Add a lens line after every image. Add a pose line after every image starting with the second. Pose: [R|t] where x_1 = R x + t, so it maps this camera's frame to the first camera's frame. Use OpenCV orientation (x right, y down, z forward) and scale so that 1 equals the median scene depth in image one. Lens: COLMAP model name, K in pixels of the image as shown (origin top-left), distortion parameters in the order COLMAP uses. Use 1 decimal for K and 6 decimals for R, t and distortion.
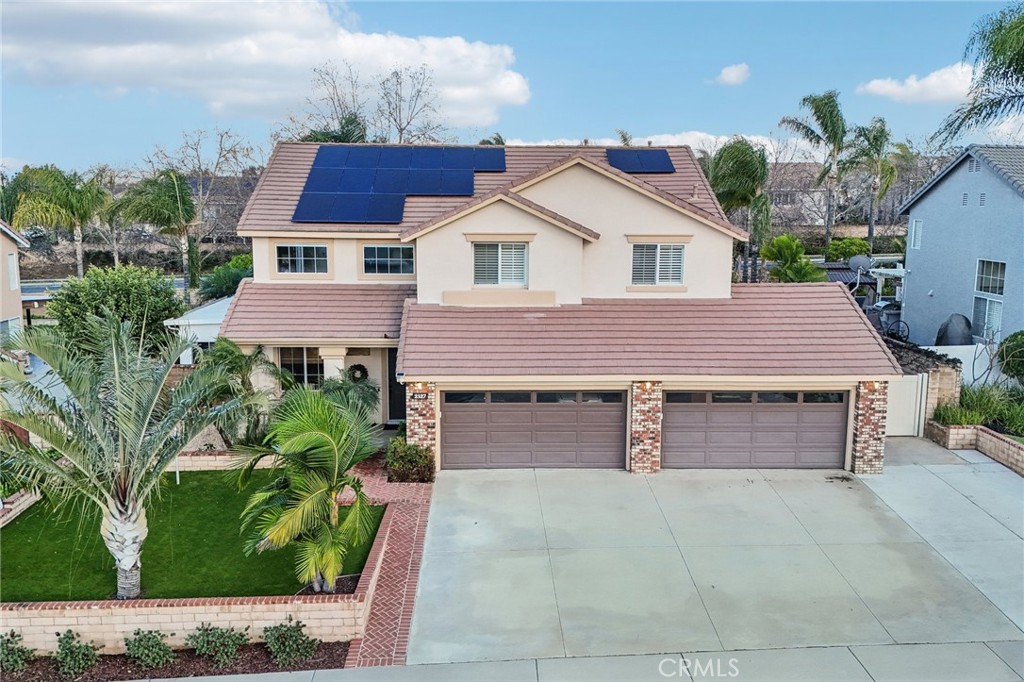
lens RADIAL K [[910.1, 0, 506.8], [0, 910.1, 337.4], [0, 0, 1]] dist [0.083167, -0.108137]
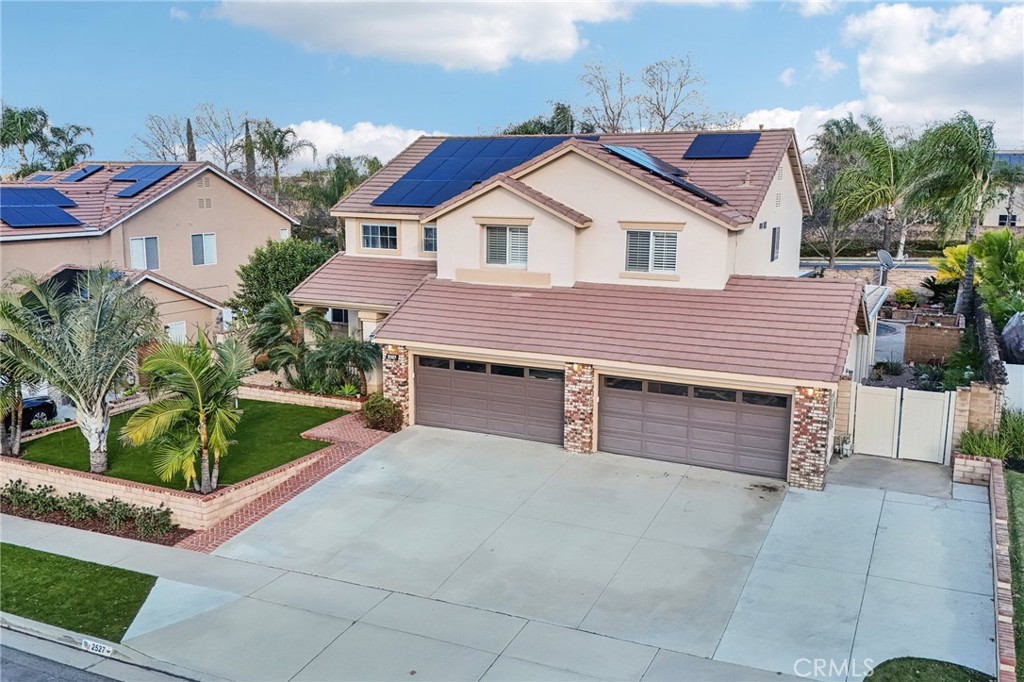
lens RADIAL K [[910.1, 0, 495.9], [0, 910.1, 328.1], [0, 0, 1]] dist [0.083167, -0.108137]
pose [[0.874844, 0.077978, -0.478088, 0.556918], [-0.076743, 0.996805, 0.022151, -0.006870], [0.478287, 0.017311, 0.878033, 0.052925]]
